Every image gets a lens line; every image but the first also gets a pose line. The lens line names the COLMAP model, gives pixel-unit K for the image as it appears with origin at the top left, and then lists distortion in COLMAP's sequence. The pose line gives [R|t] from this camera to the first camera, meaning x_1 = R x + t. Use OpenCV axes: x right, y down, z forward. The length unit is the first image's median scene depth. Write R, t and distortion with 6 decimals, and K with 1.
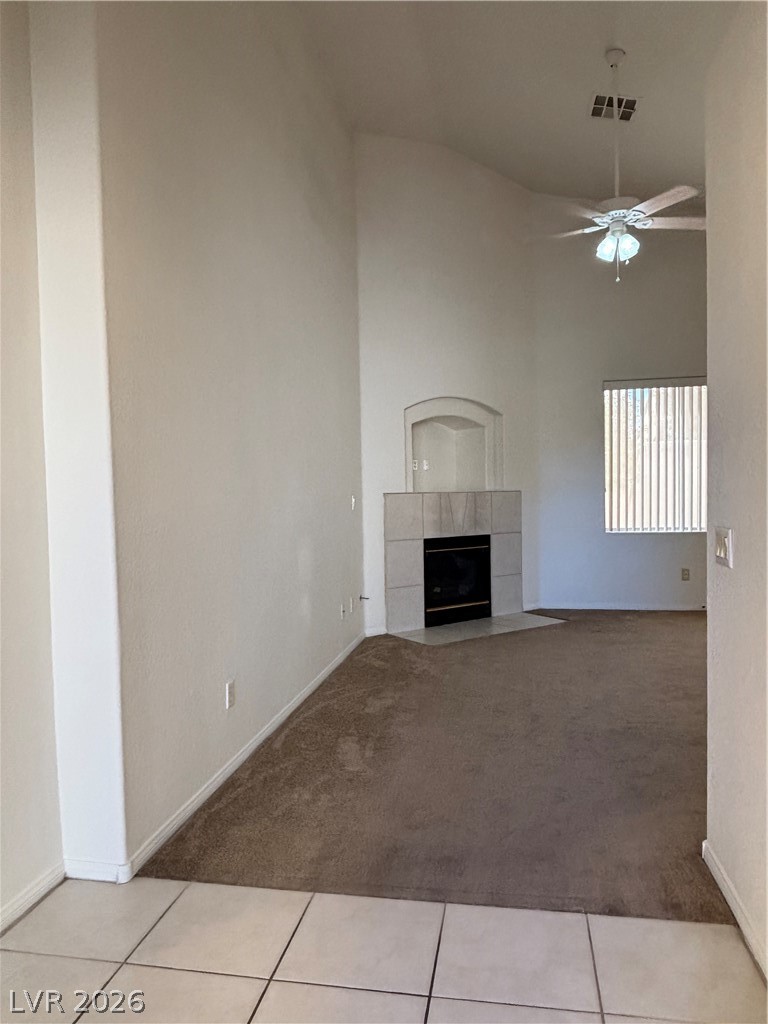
lens RADIAL K [[702.0, 0, 361.8], [0, 702.0, 512.6], [0, 0, 1]] dist [-0.011386, -0.003344]
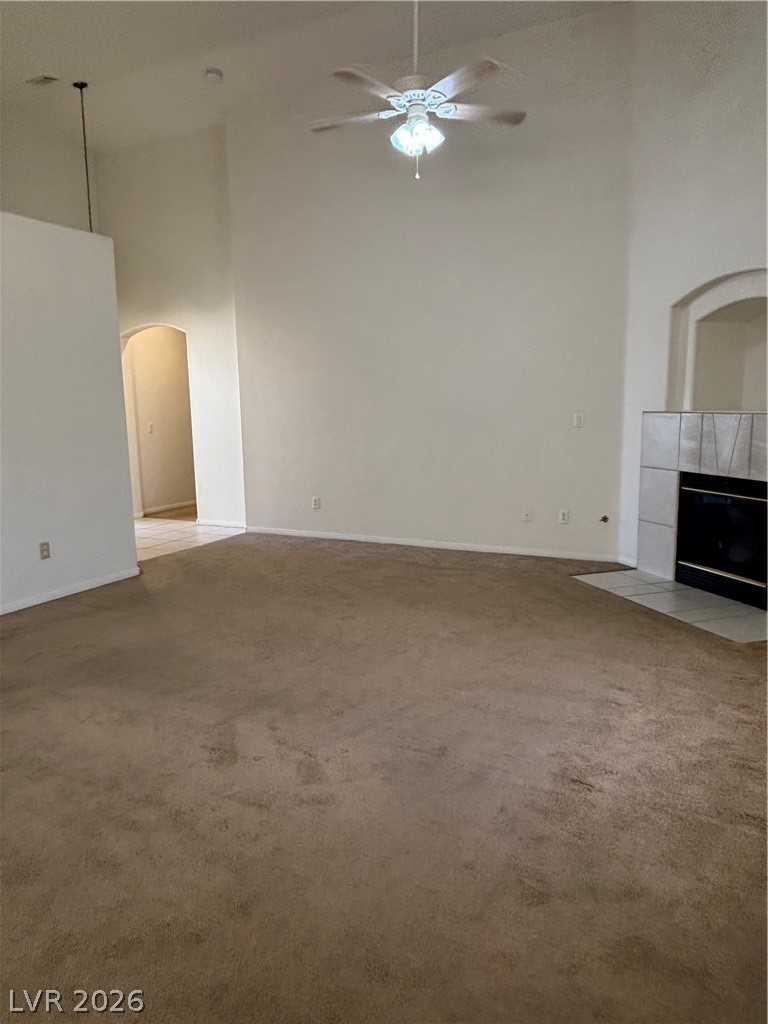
lens RADIAL K [[719.8, 0, 384.0], [0, 719.8, 512.0], [0, 0, 1]] dist [0.025160, -0.000567]
pose [[-0.239706, 0.168990, -0.956025, 0.944572], [-0.015505, 0.983942, 0.177812, -0.056600], [0.970722, 0.057446, -0.233237, 0.857420]]
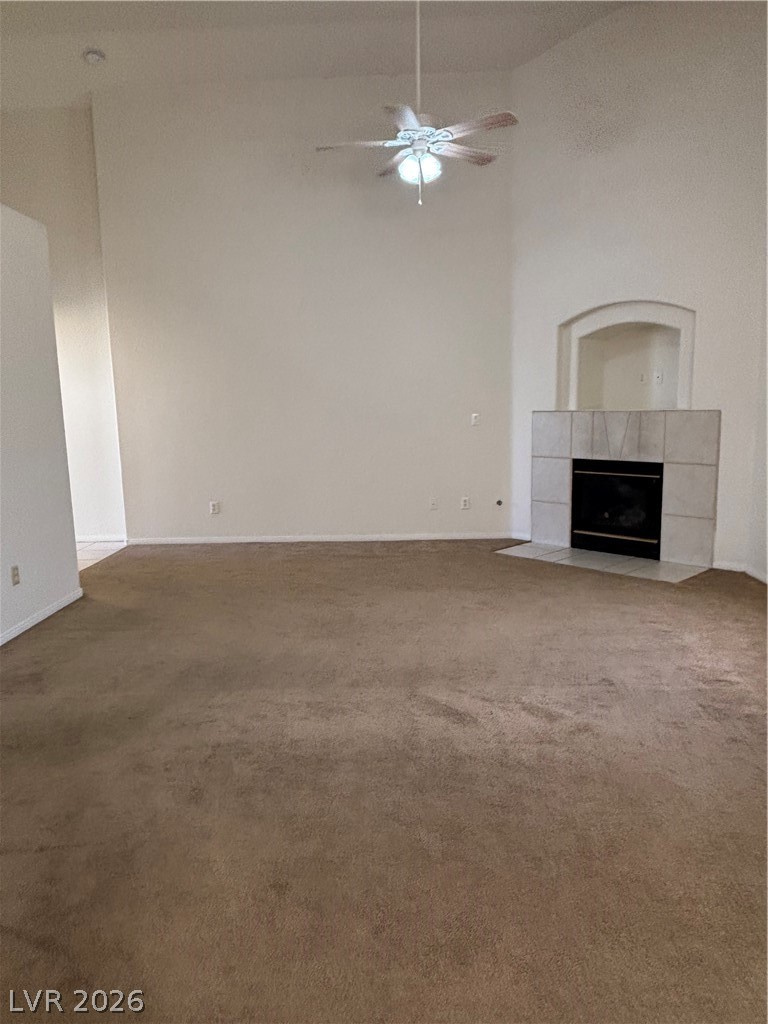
lens RADIAL K [[714.5, 0, 384.0], [0, 714.5, 512.0], [0, 0, 1]] dist [0.023866, -0.003487]
pose [[0.194367, 0.164816, -0.966984, 1.009720], [-0.017602, 0.986211, 0.164555, -0.048810], [0.980771, -0.014963, 0.194588, 0.535323]]
